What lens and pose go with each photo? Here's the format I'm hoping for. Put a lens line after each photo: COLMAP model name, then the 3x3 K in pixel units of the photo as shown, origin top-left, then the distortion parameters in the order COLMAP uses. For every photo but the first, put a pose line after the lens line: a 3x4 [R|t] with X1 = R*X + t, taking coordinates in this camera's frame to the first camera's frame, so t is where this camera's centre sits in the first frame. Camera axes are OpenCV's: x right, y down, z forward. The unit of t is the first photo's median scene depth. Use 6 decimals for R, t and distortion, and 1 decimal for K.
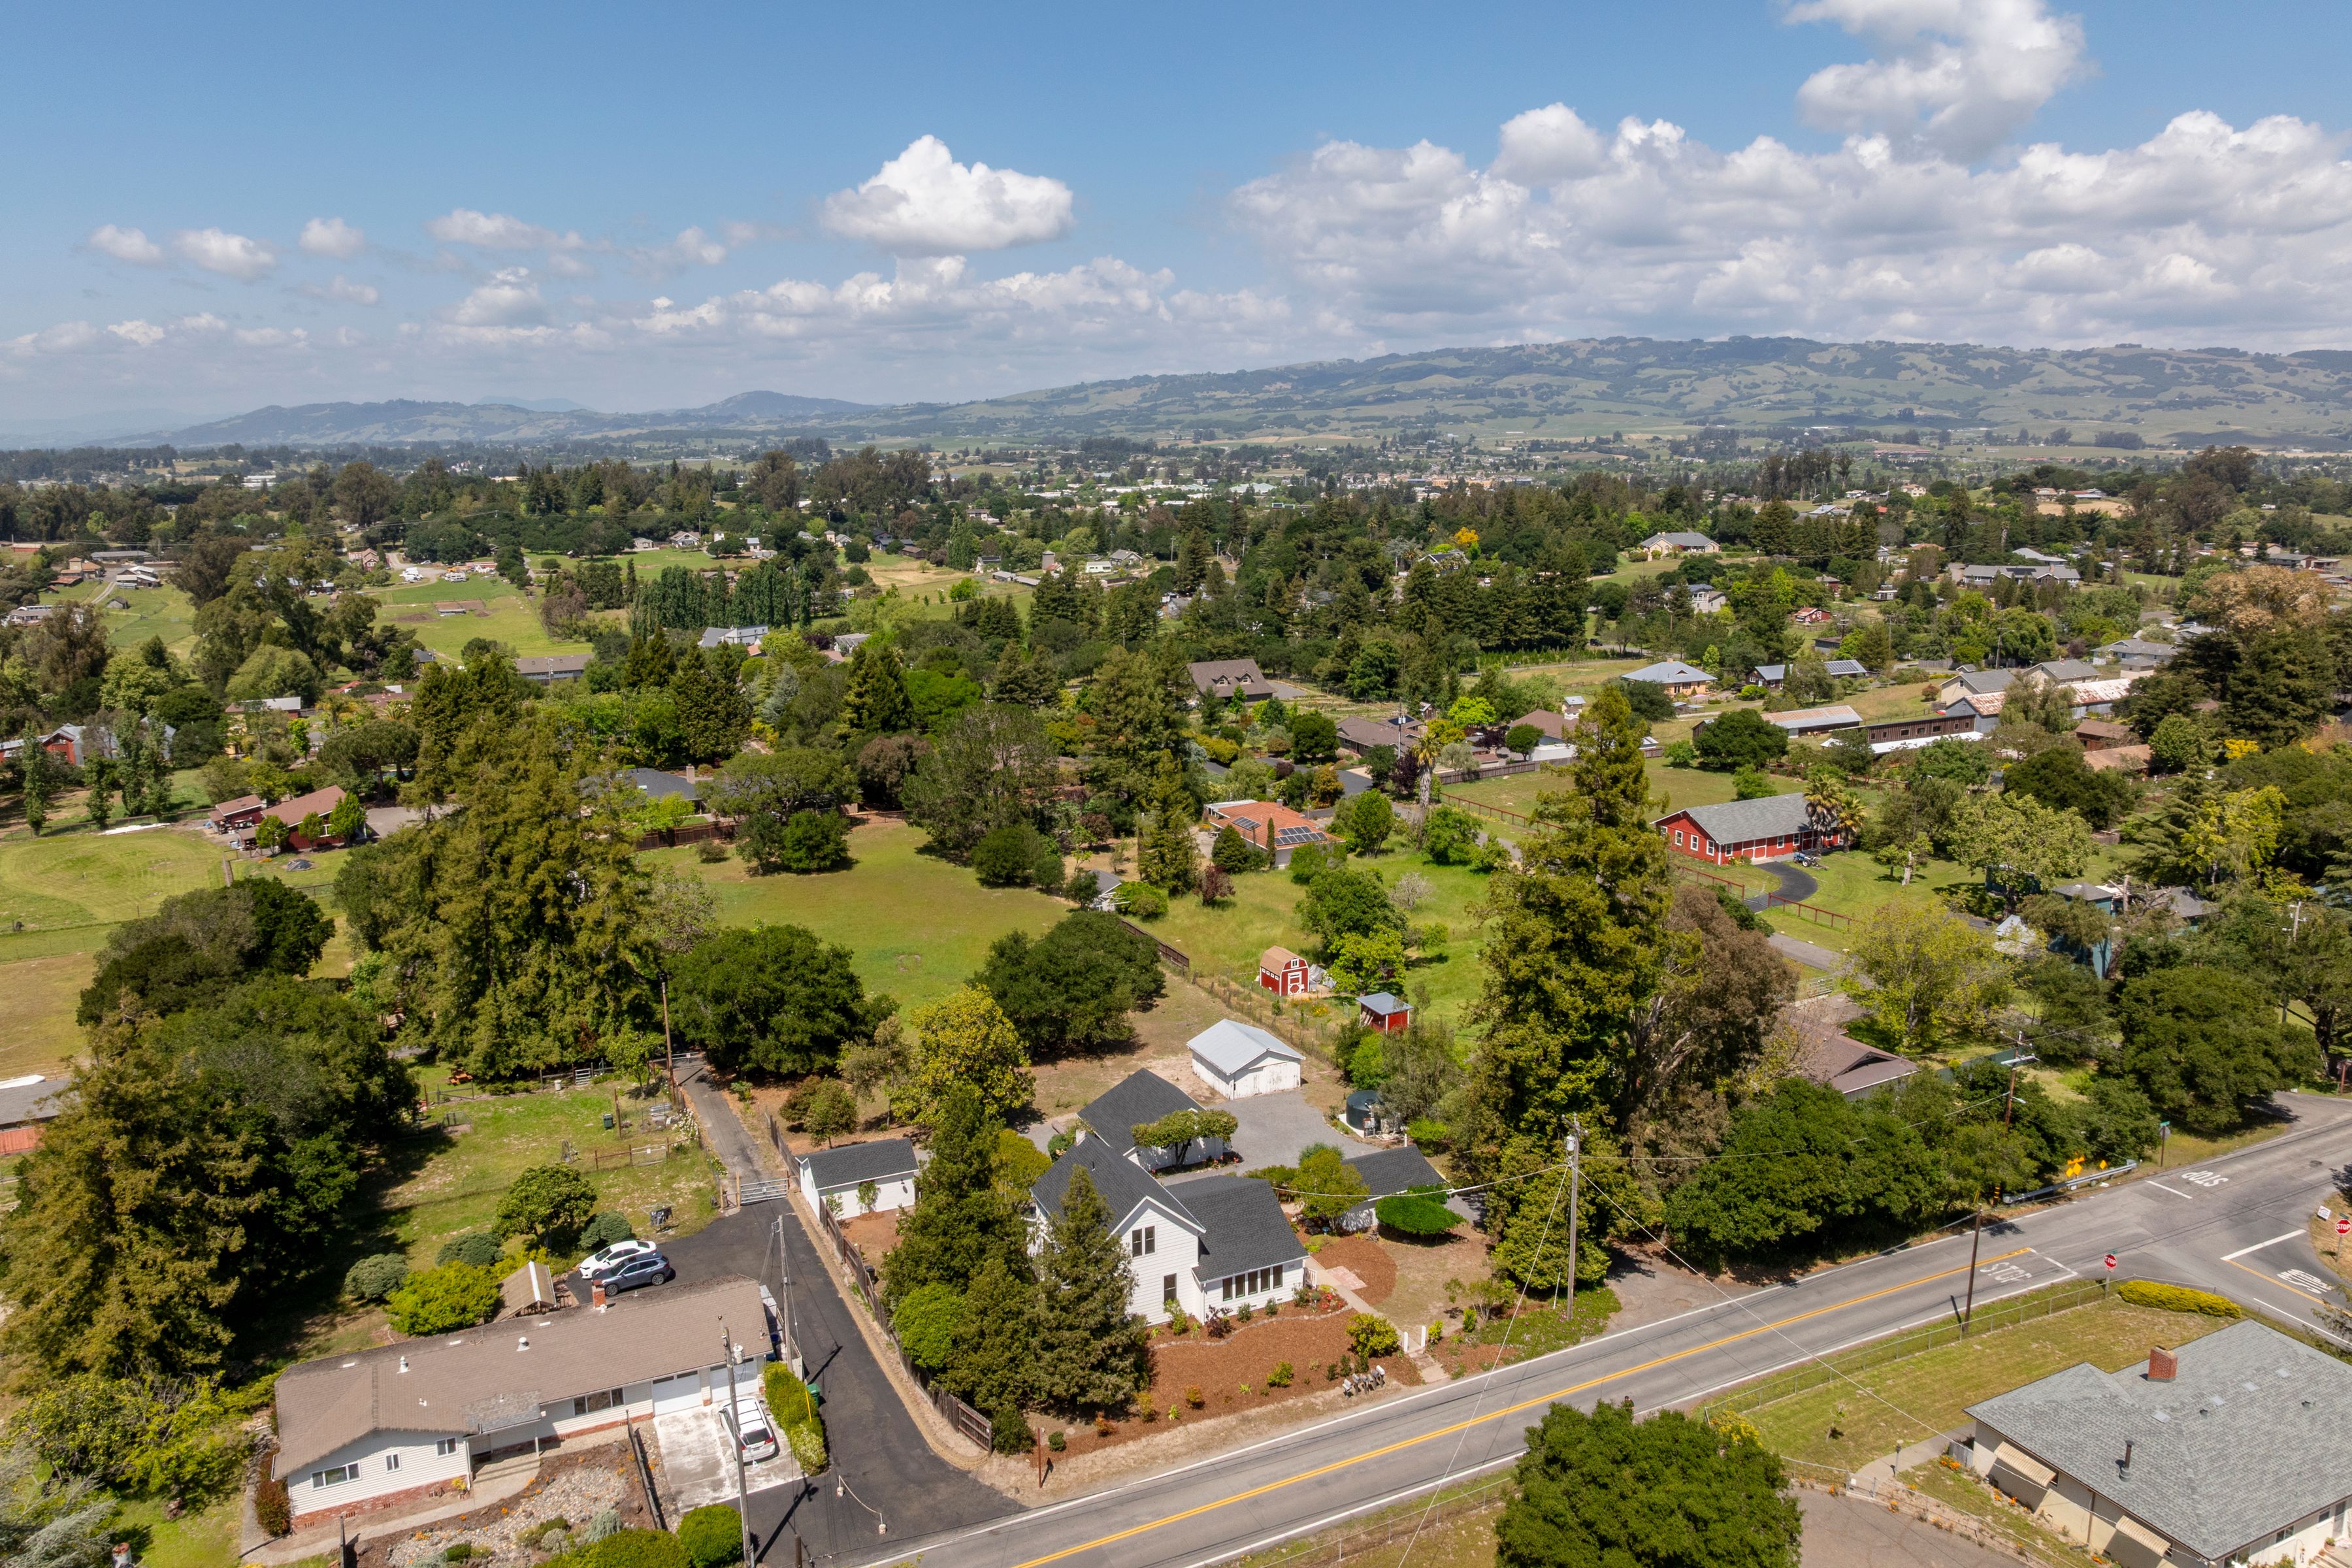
lens RADIAL K [[1649.9, 0, 1174.6], [0, 1649.9, 745.2], [0, 0, 1]] dist [-0.033580, -0.004882]
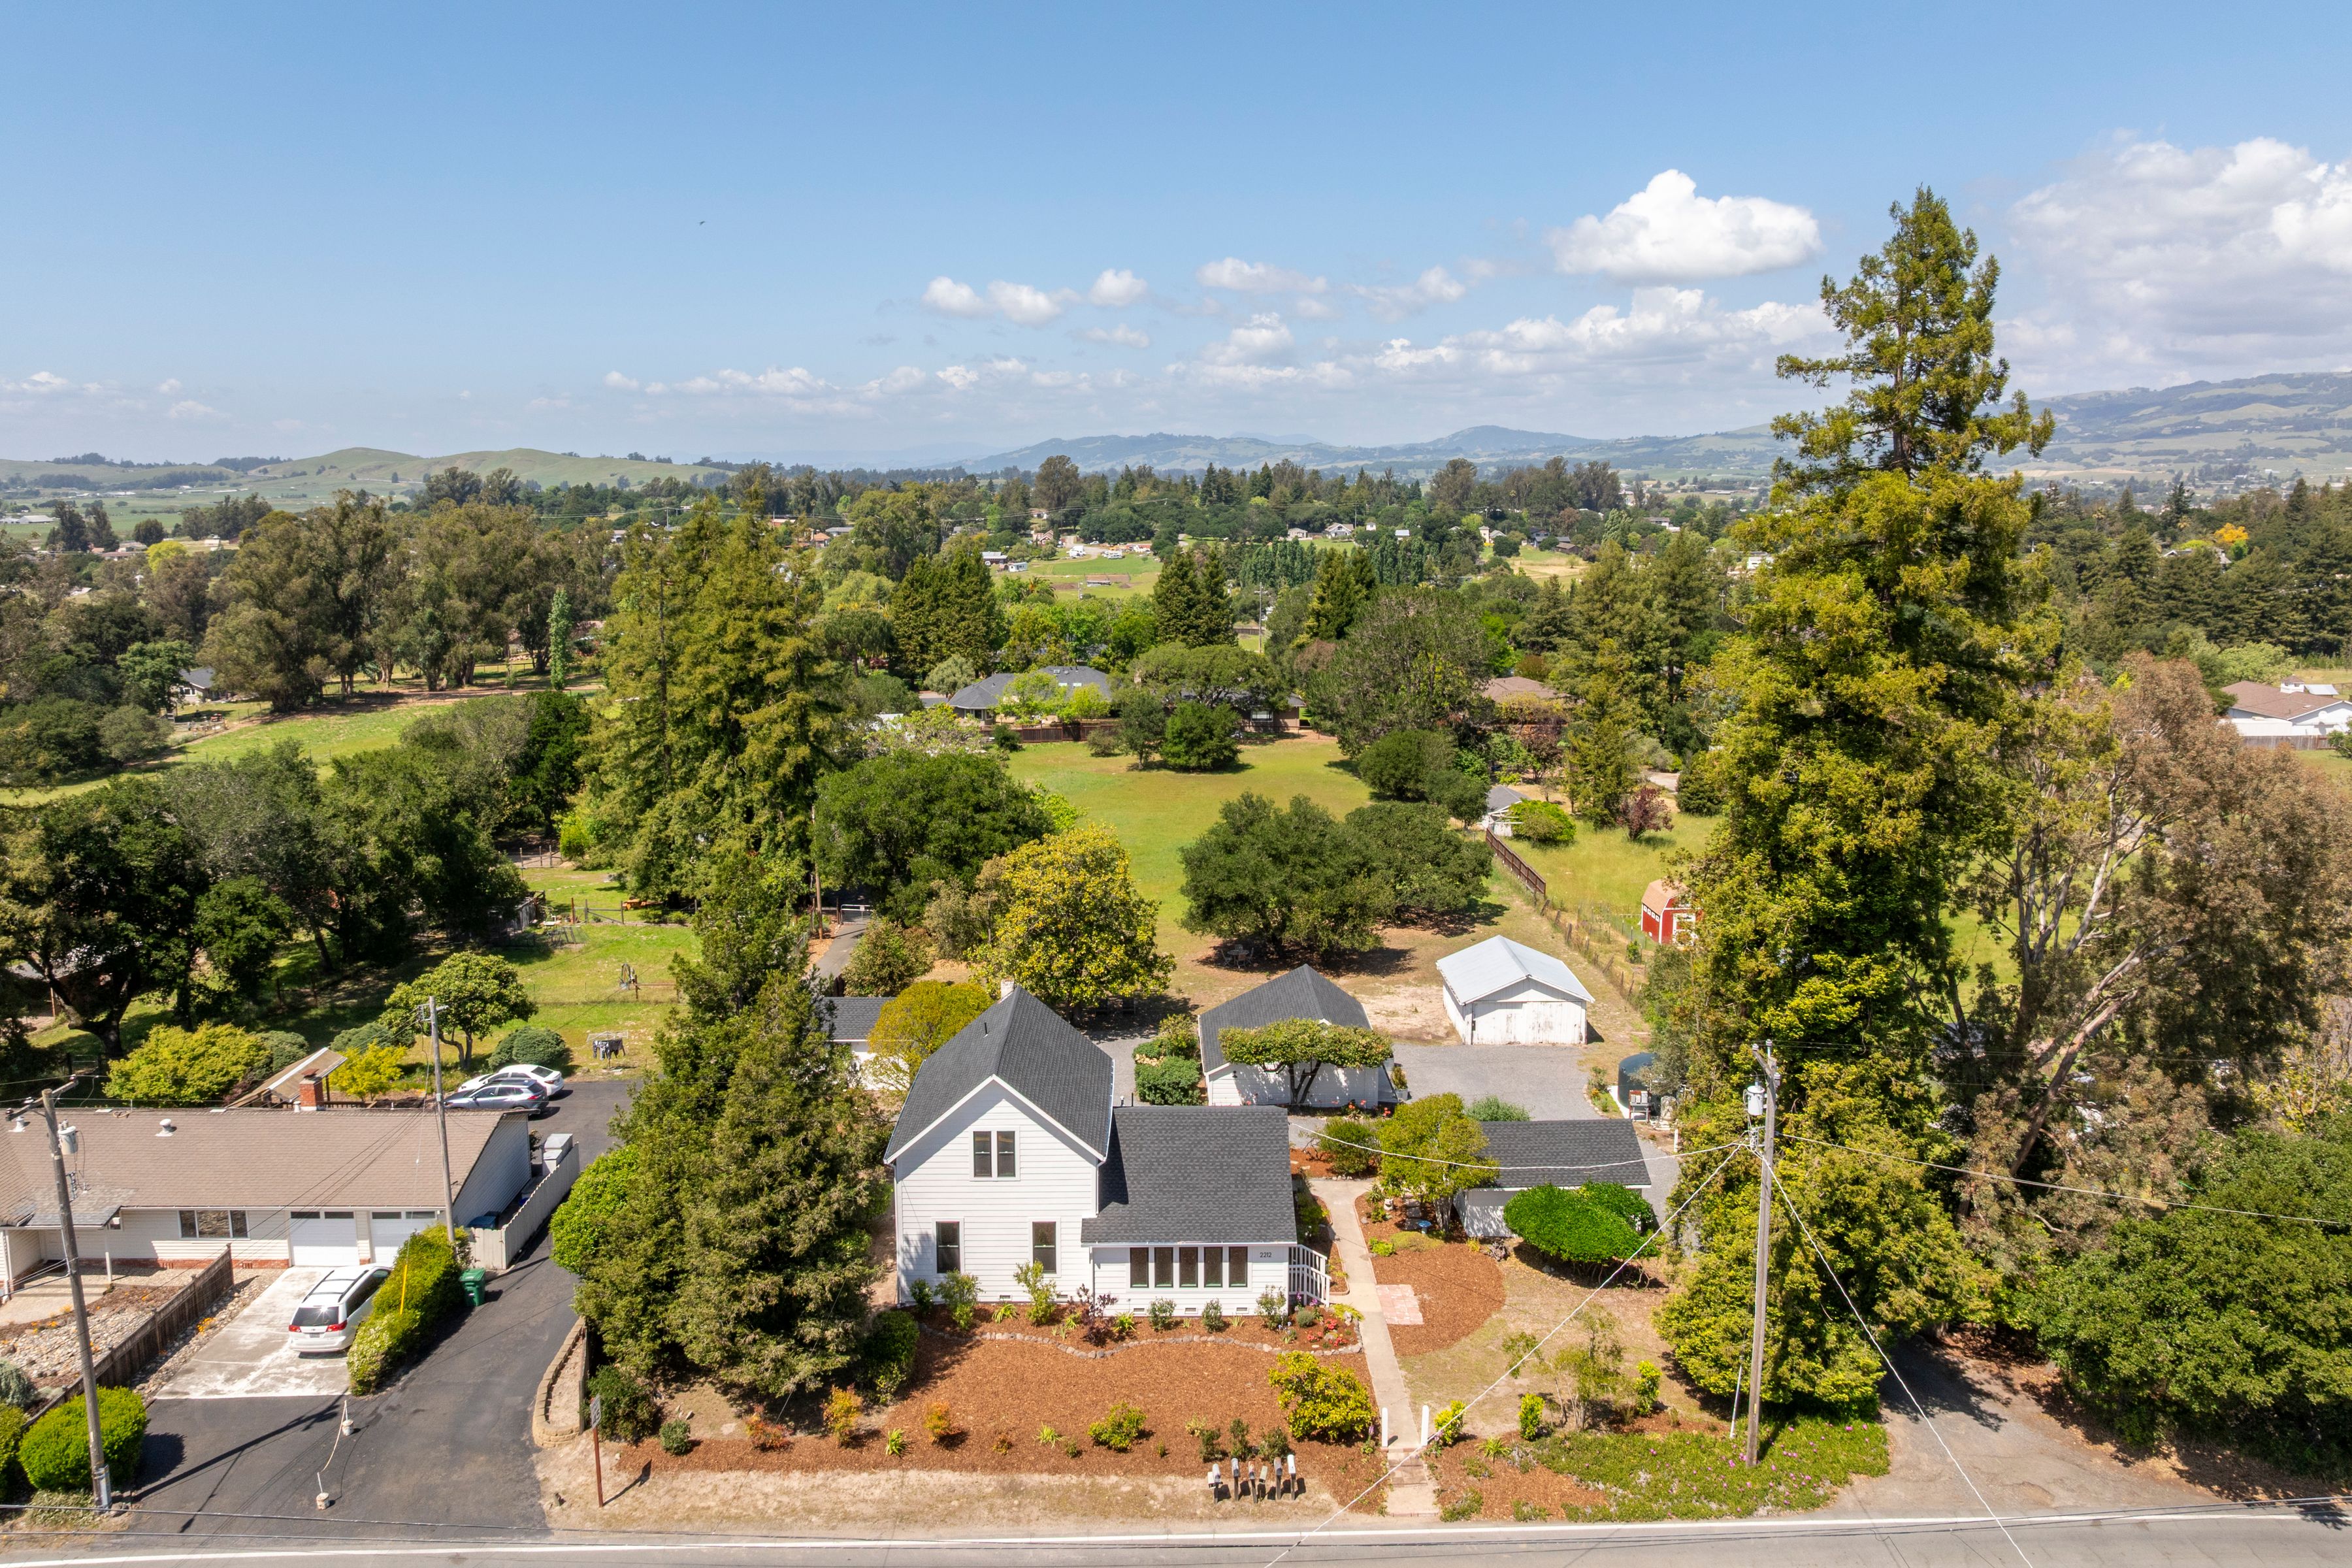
lens RADIAL K [[1657.8, 0, 1172.1], [0, 1657.8, 715.2], [0, 0, 1]] dist [-0.038215, 0.002623]
pose [[0.910500, 0.065389, -0.408305, 0.252282], [-0.080856, 0.996510, -0.020716, 0.139893], [0.405526, 0.051876, 0.912610, 0.438395]]
